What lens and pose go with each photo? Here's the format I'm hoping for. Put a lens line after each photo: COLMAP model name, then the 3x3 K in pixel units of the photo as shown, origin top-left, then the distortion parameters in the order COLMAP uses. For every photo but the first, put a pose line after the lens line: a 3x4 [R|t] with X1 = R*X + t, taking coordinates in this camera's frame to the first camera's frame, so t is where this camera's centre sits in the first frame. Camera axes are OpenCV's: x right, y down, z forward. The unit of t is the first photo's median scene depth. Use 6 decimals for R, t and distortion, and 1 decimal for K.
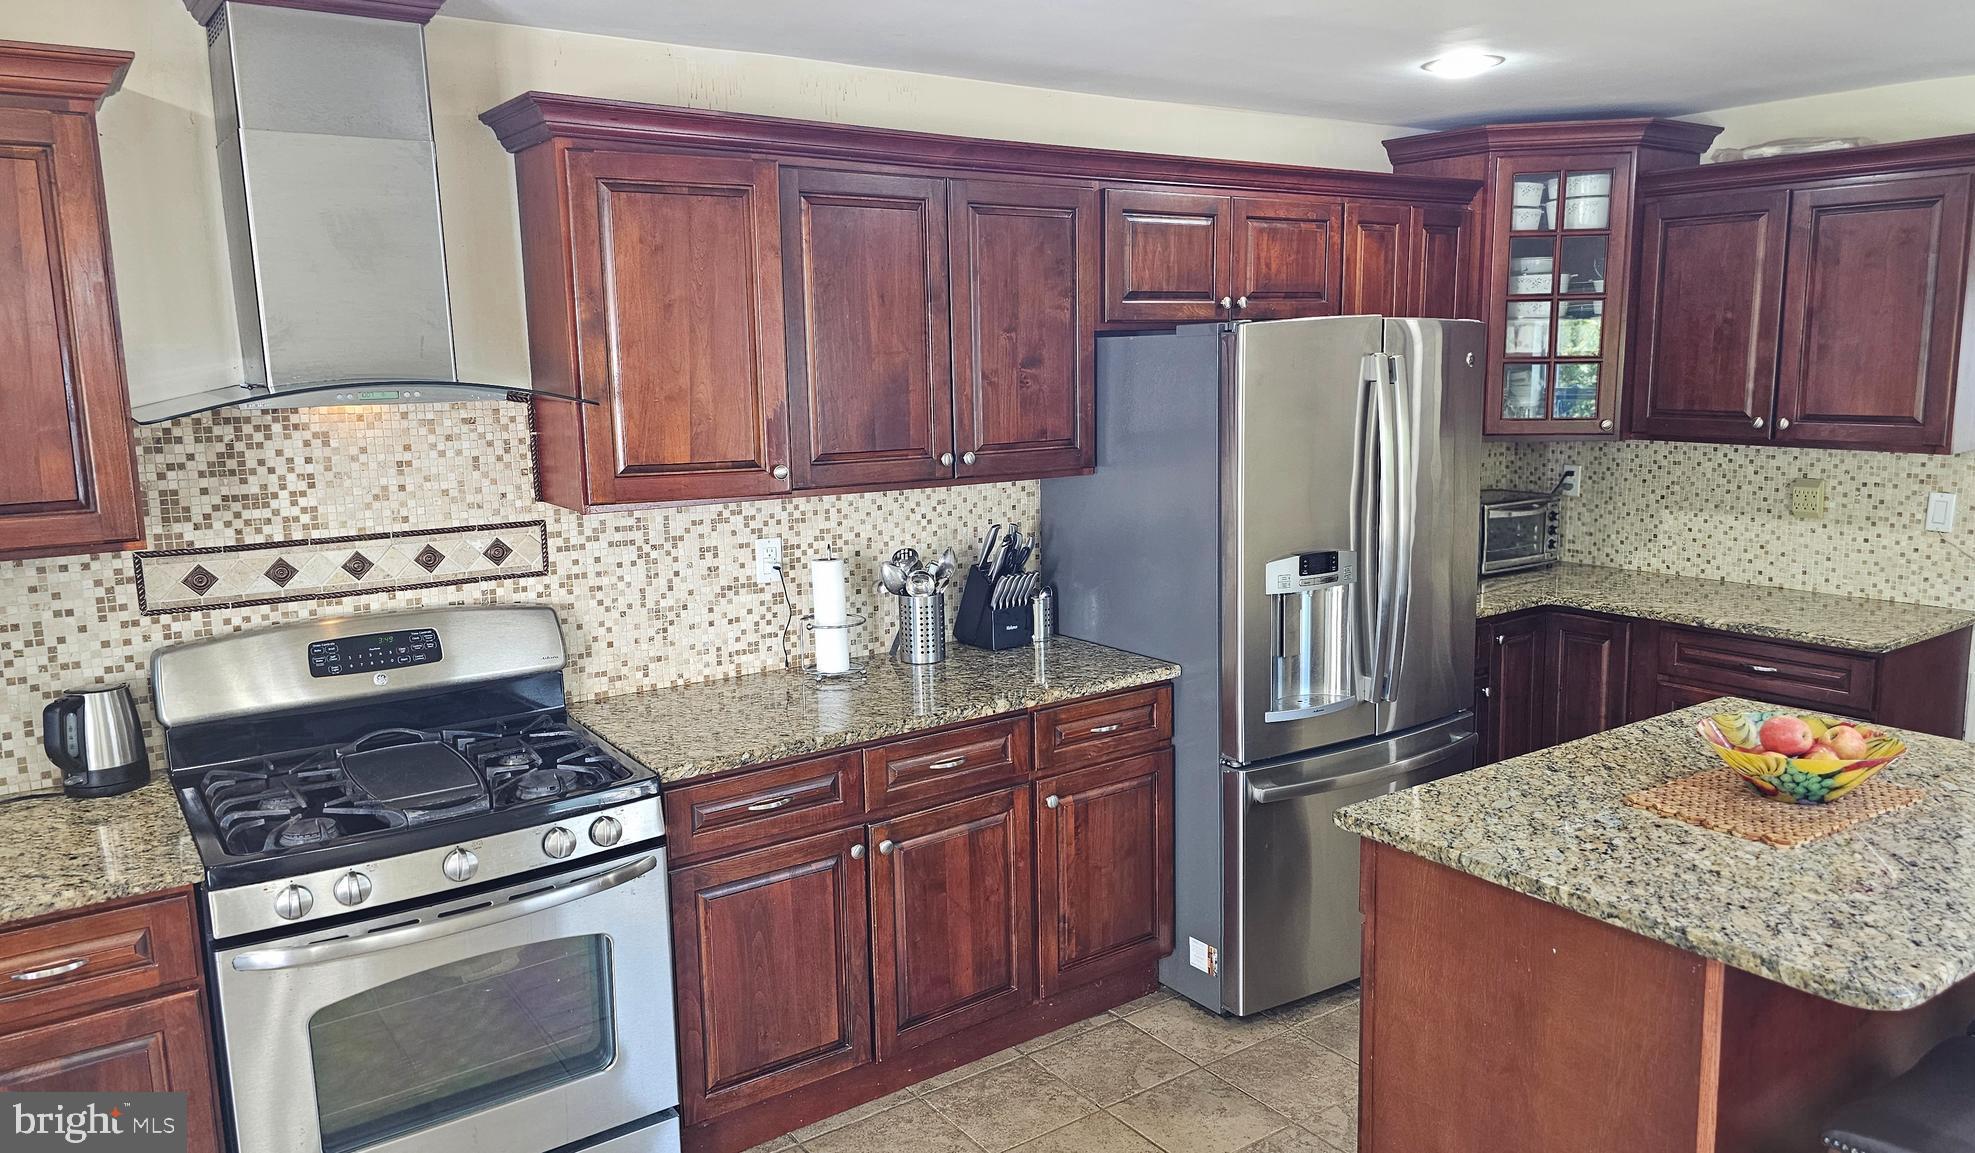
lens RADIAL K [[1326.1, 0, 1062.1], [0, 1326.1, 567.2], [0, 0, 1]] dist [0.094215, -0.159191]
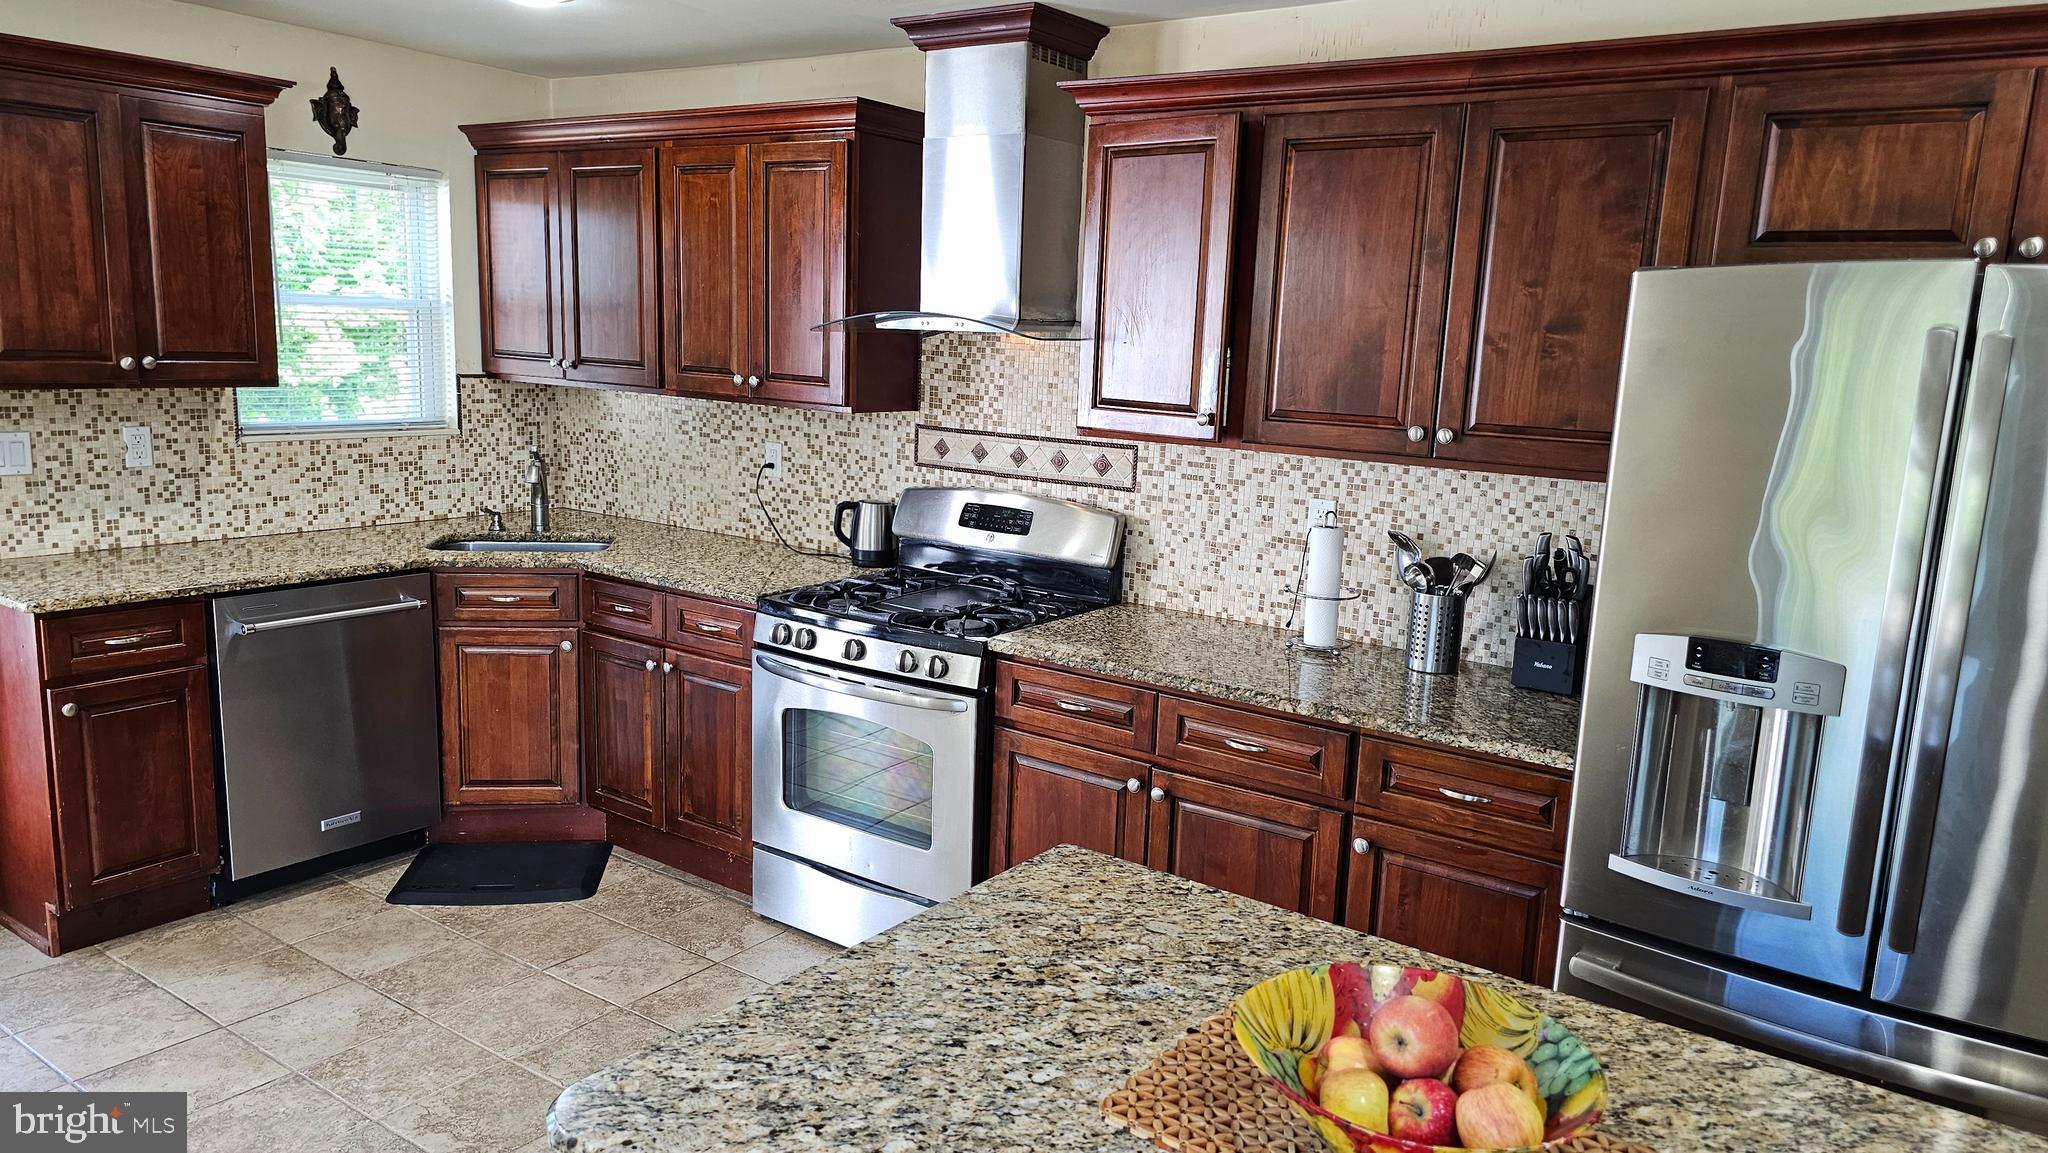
lens RADIAL K [[1357.8, 0, 1024.0], [0, 1357.8, 576.5], [0, 0, 1]] dist [0.094631, -0.145607]
pose [[0.326754, 0.196699, -0.924414, 0.653407], [-0.193765, 0.971268, 0.138179, -0.063239], [0.925033, 0.133969, 0.355480, 0.450071]]
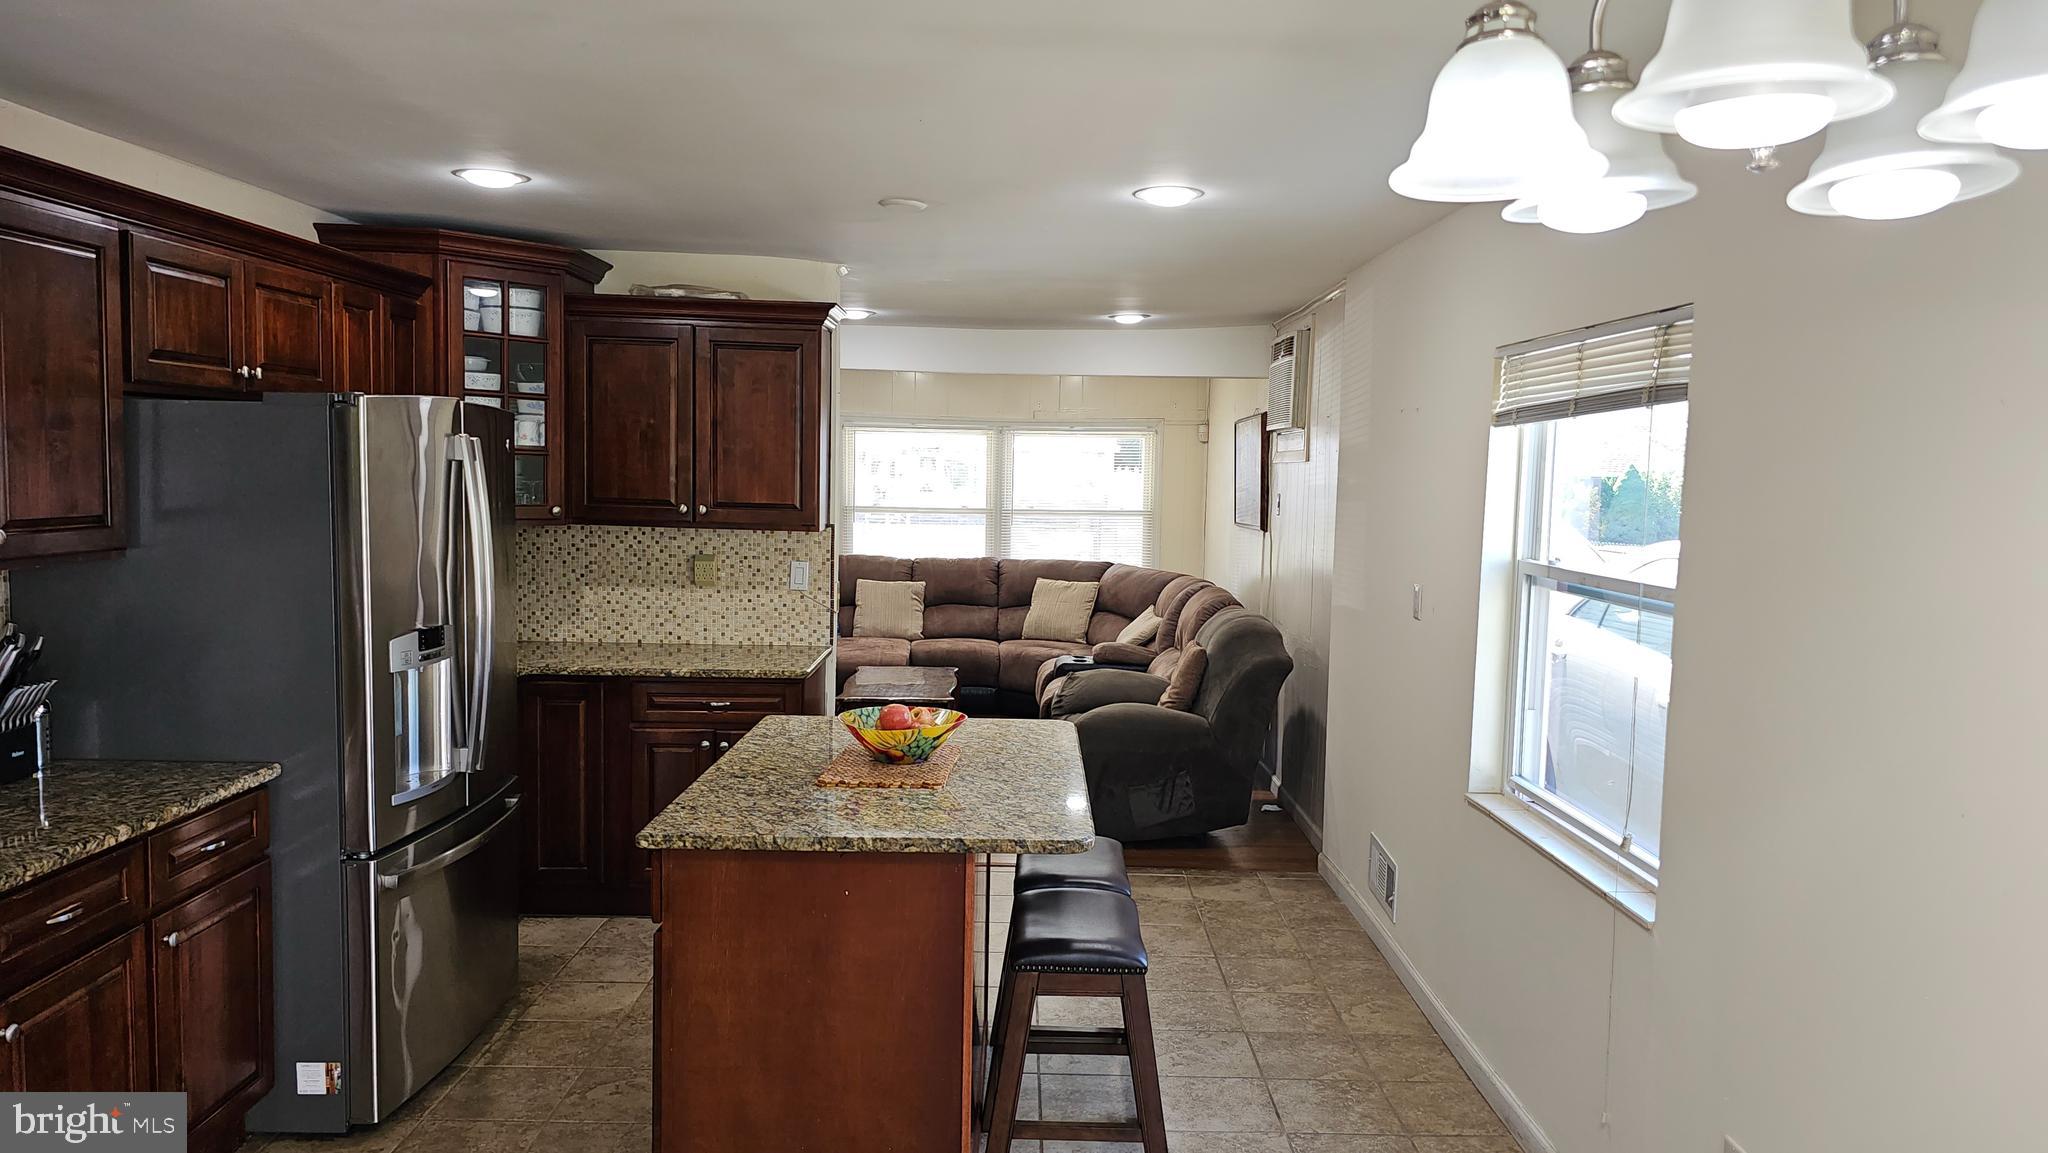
lens RADIAL K [[1316.7, 0, 1024.0], [0, 1316.7, 576.5], [0, 0, 1]] dist [0.036622, -0.066840]
pose [[0.589089, -0.034772, 0.807319, -0.338416], [0.093235, 0.995326, -0.025163, 0.017126], [-0.802671, 0.090094, 0.589578, 0.047067]]
